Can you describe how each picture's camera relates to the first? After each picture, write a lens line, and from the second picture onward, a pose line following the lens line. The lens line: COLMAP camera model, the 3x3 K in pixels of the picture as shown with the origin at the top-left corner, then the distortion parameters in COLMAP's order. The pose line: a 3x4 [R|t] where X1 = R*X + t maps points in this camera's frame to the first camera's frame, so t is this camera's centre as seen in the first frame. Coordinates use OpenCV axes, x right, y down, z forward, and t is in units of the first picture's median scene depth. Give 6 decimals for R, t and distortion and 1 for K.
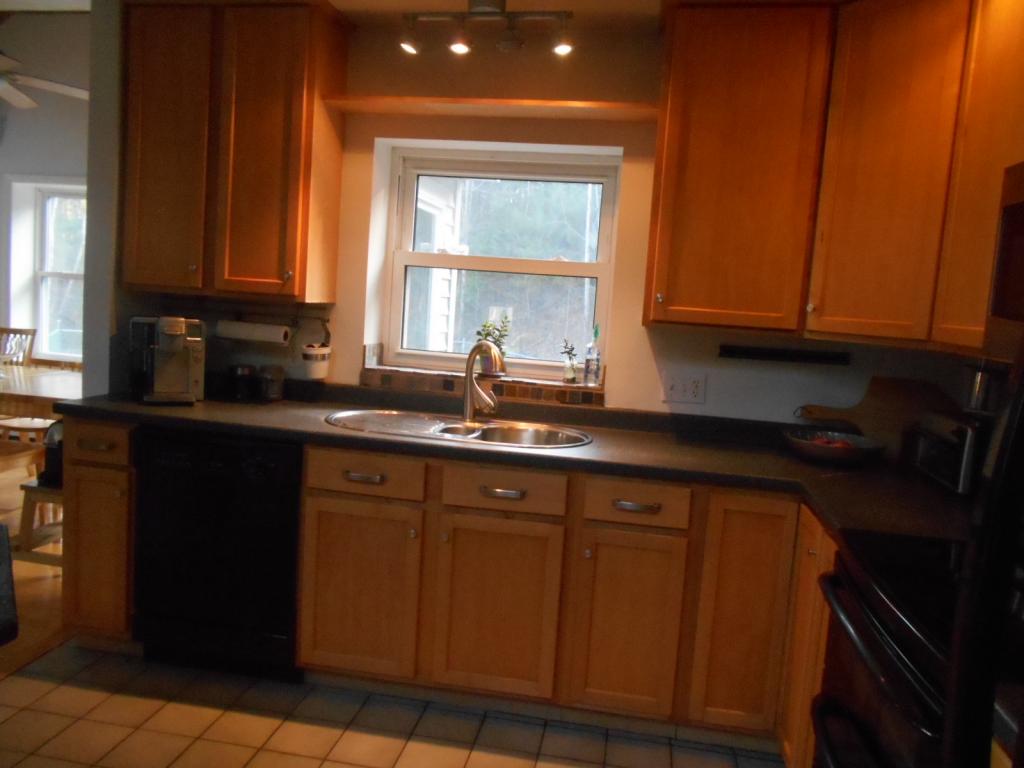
lens RADIAL K [[807.1, 0, 511.6], [0, 807.1, 379.1], [0, 0, 1]] dist [-0.050199, 0.007495]
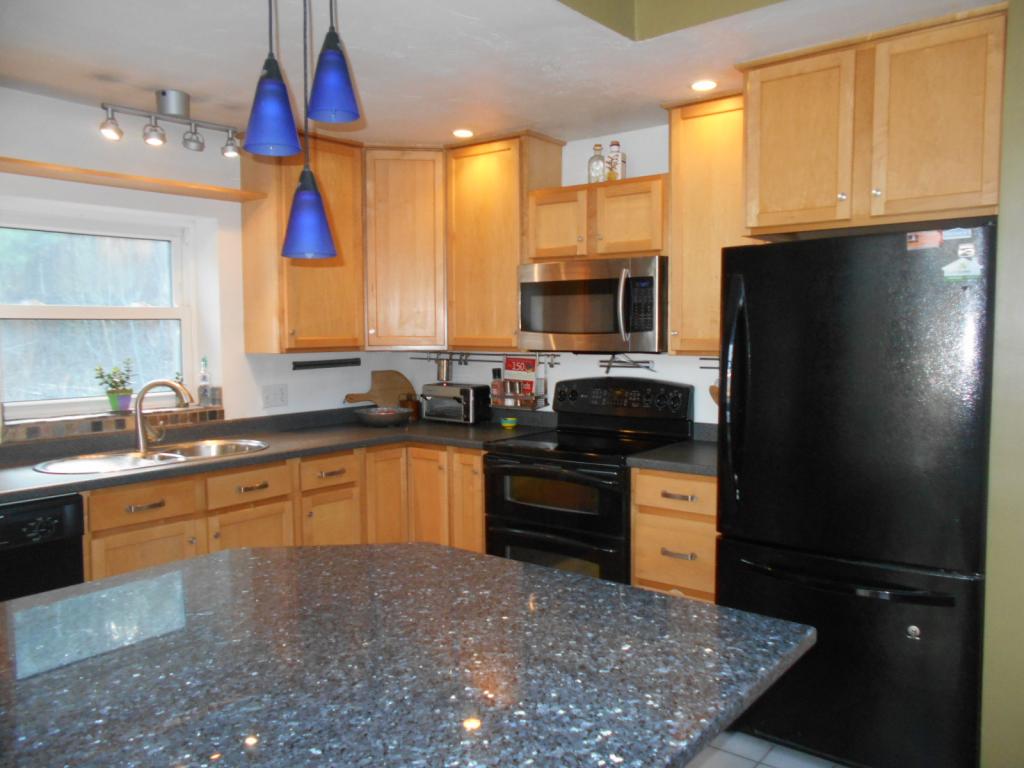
lens RADIAL K [[807.1, 0, 511.8], [0, 807.1, 388.6], [0, 0, 1]] dist [-0.050199, 0.007495]
pose [[0.477874, -0.137360, 0.867622, -0.779042], [0.123947, 0.988361, 0.088207, -0.071911], [-0.869640, 0.065387, 0.489338, -0.029643]]
